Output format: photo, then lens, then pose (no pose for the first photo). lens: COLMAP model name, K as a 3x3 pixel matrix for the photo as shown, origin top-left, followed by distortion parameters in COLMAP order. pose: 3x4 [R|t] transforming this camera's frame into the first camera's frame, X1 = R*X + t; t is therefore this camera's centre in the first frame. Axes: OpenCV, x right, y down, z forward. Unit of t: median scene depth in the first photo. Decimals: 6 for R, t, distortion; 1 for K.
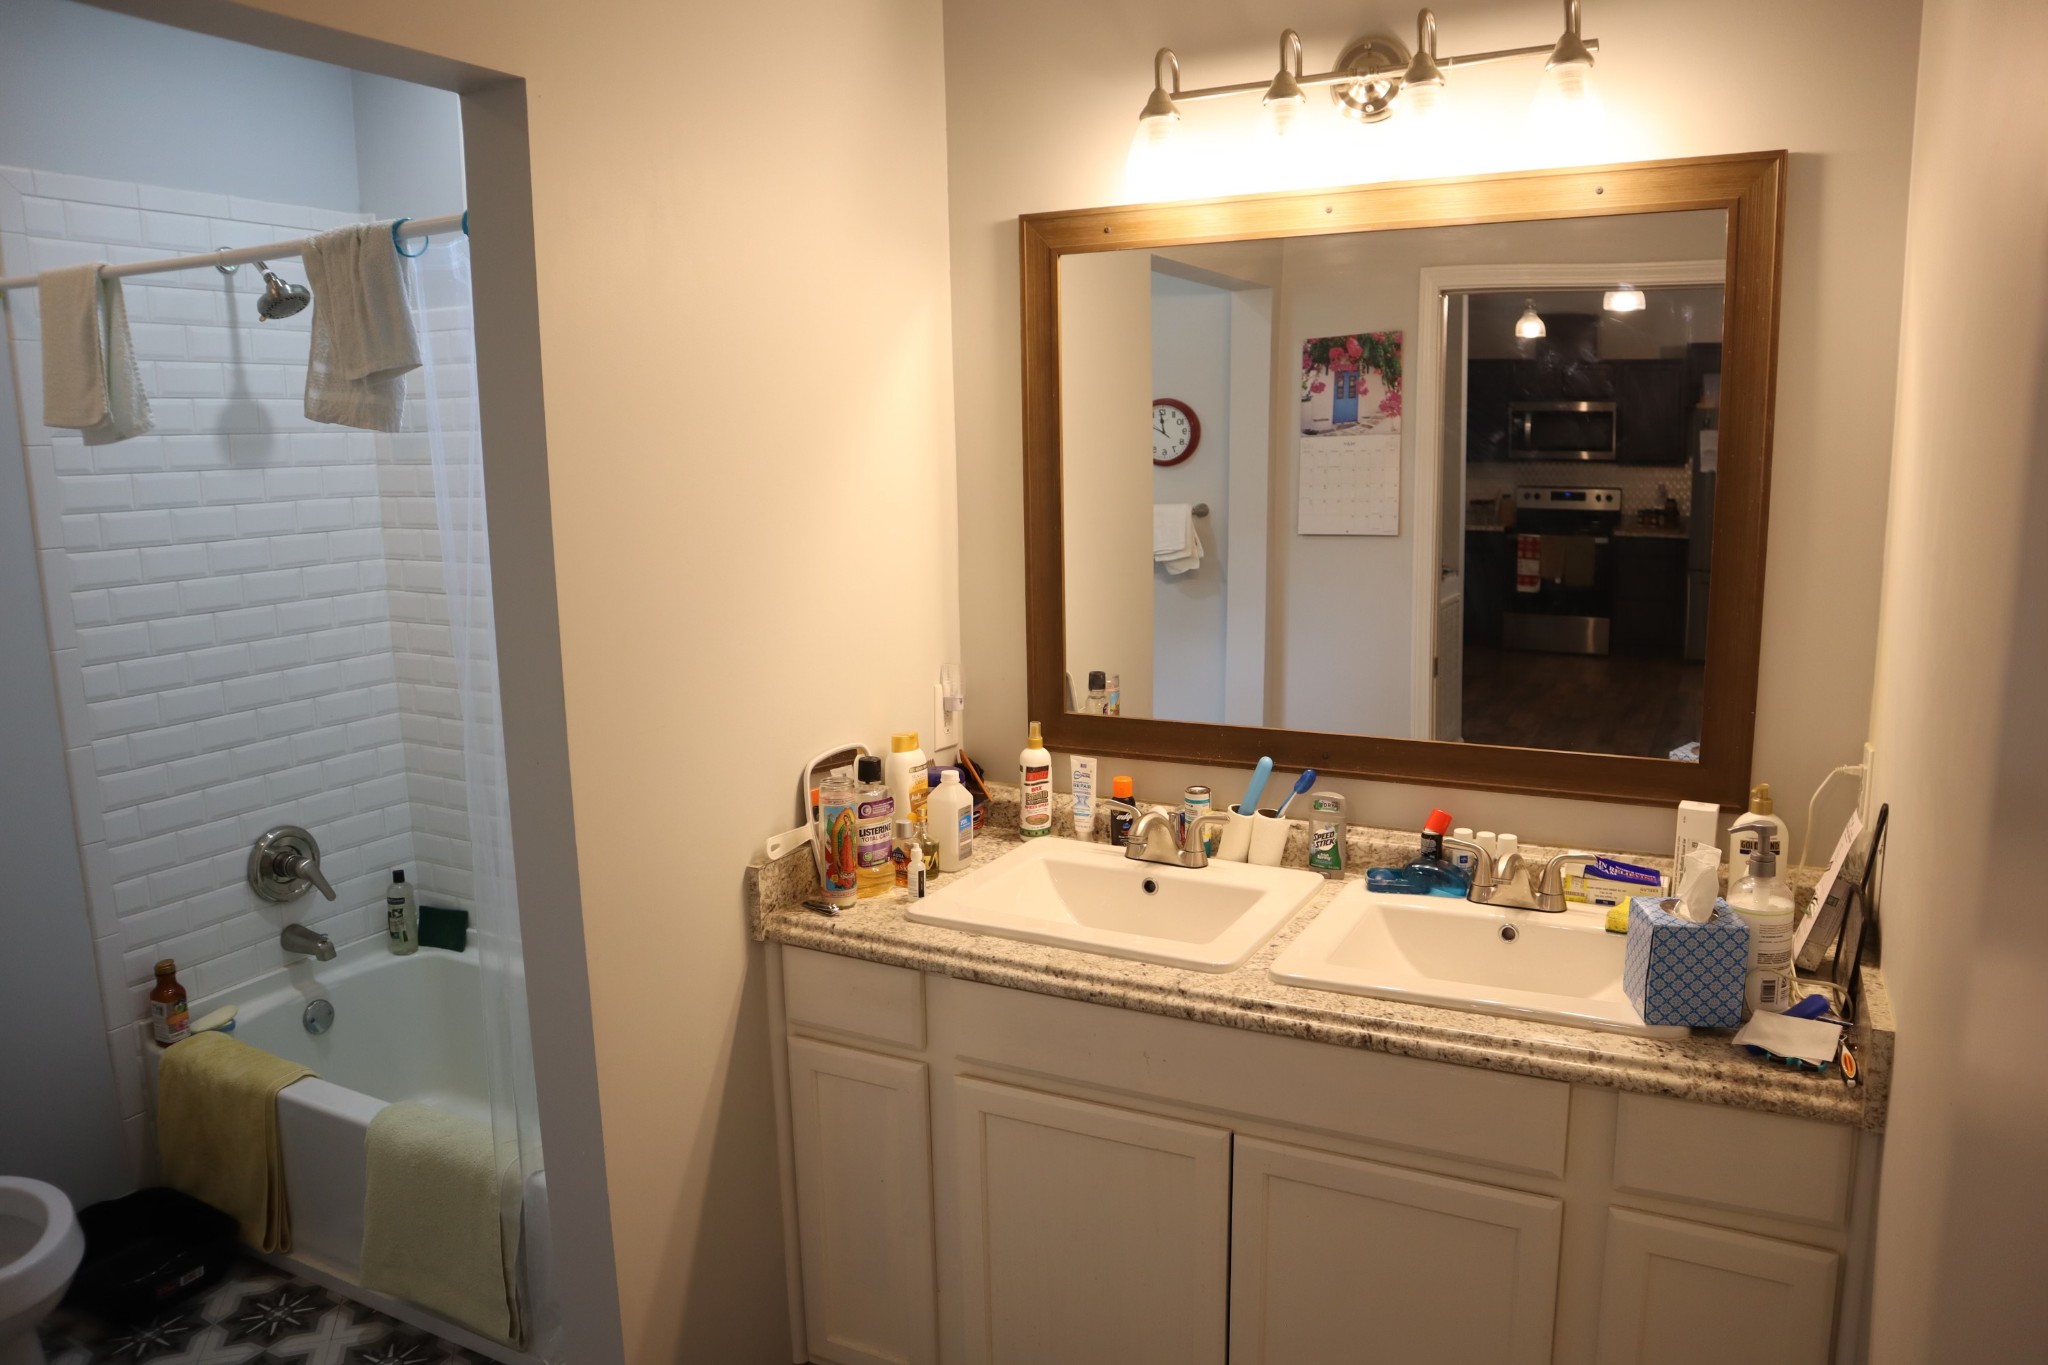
lens RADIAL K [[1446.9, 0, 1018.1], [0, 1446.9, 662.4], [0, 0, 1]] dist [-0.078635, 0.003855]
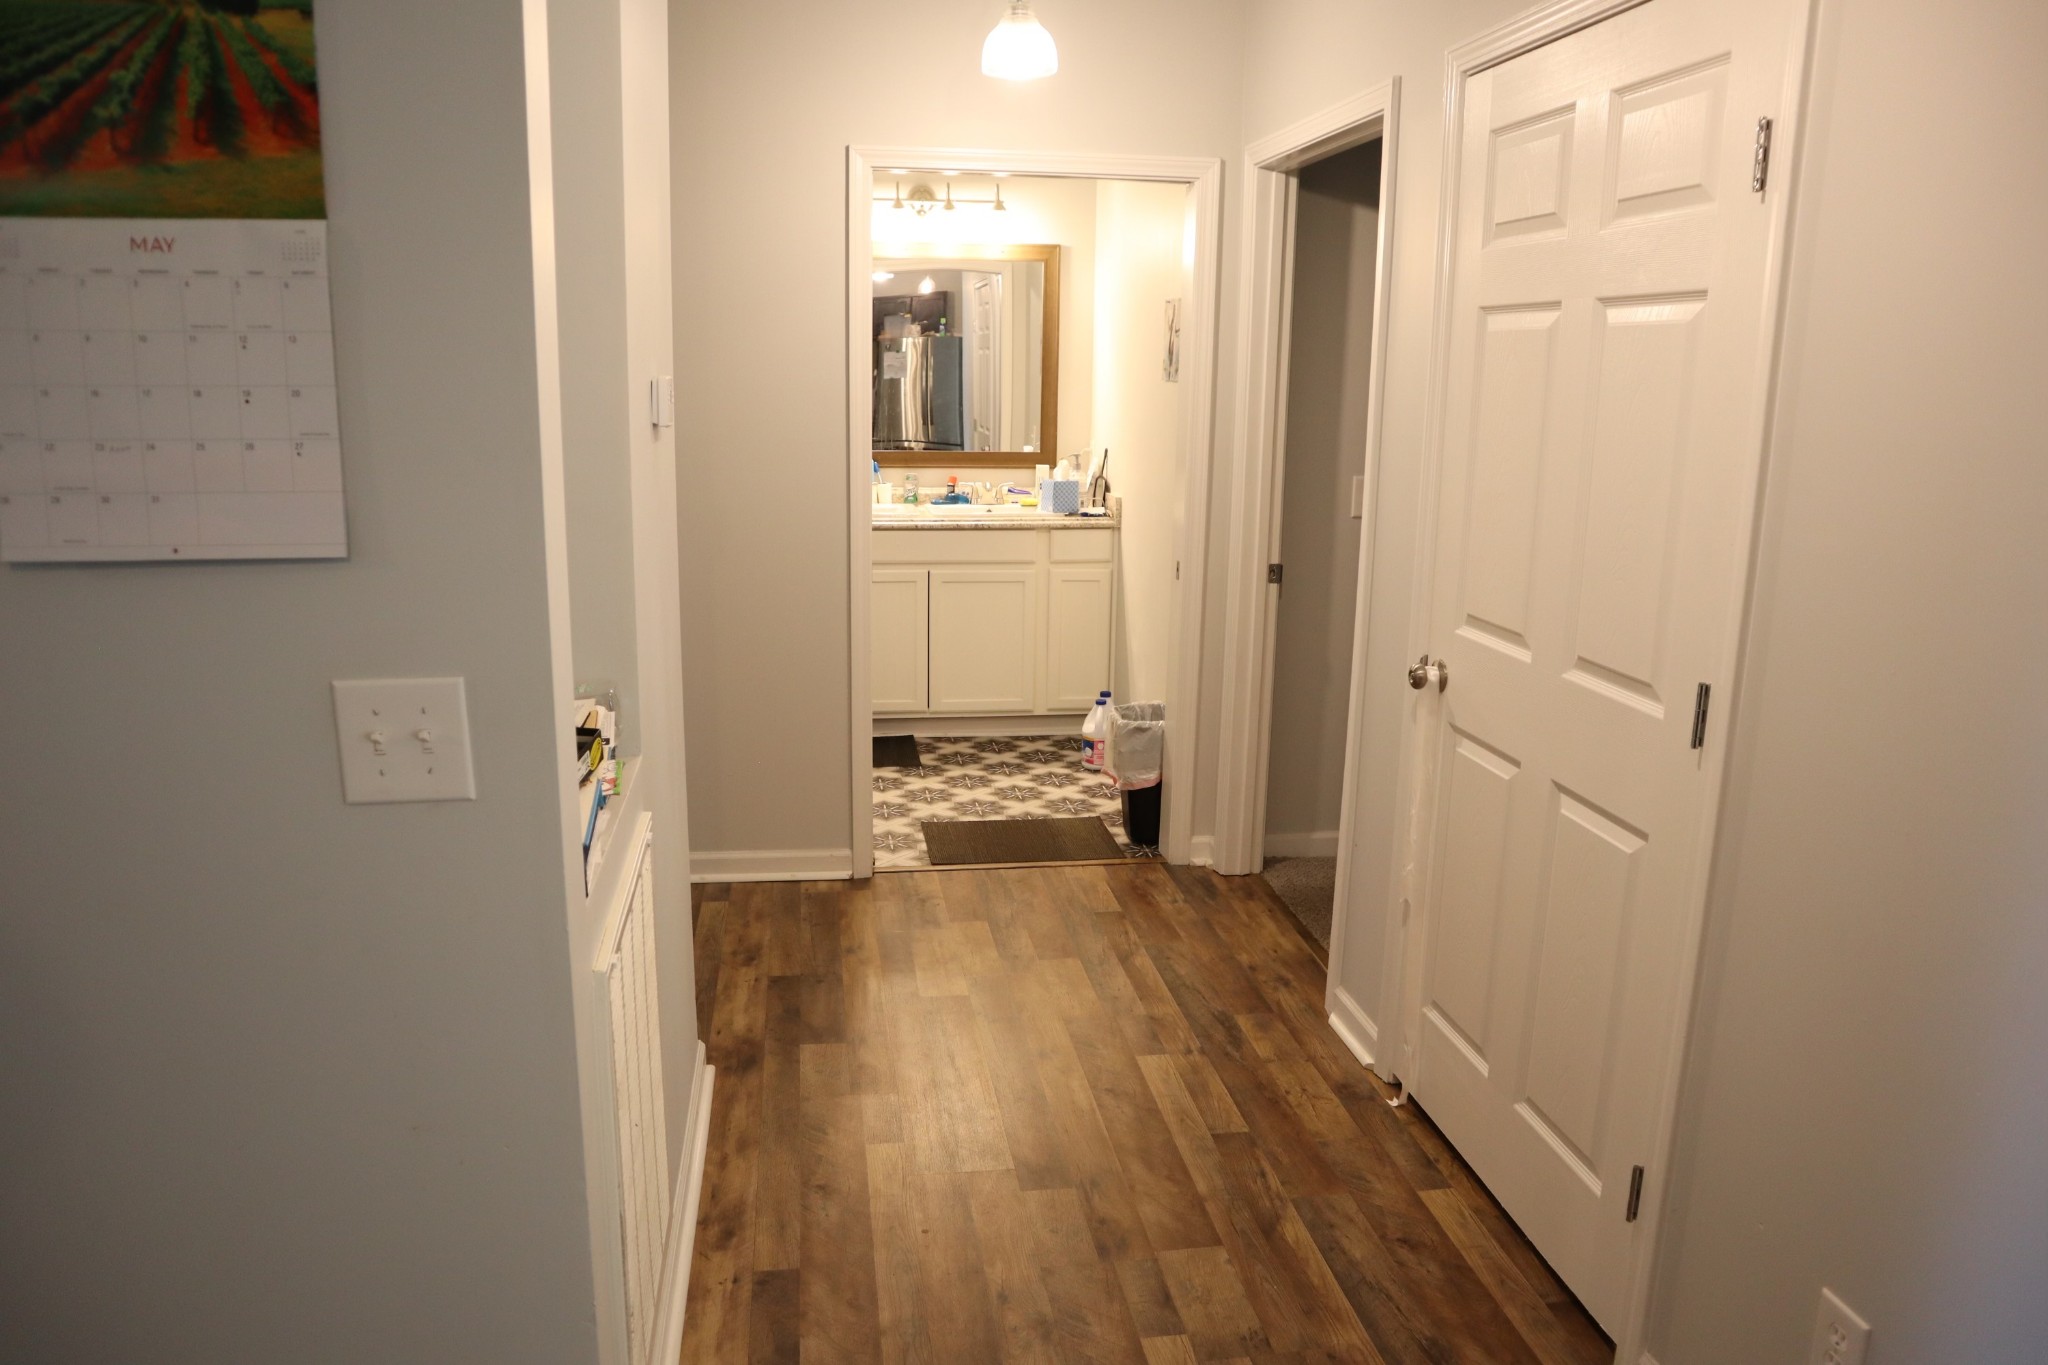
lens RADIAL K [[1446.9, 0, 1018.1], [0, 1446.9, 662.4], [0, 0, 1]] dist [-0.078635, 0.003855]
pose [[0.809014, -0.087346, 0.581263, -1.416001], [0.066267, 0.996146, 0.057459, 0.353972], [-0.584042, -0.007967, 0.811685, -1.485323]]
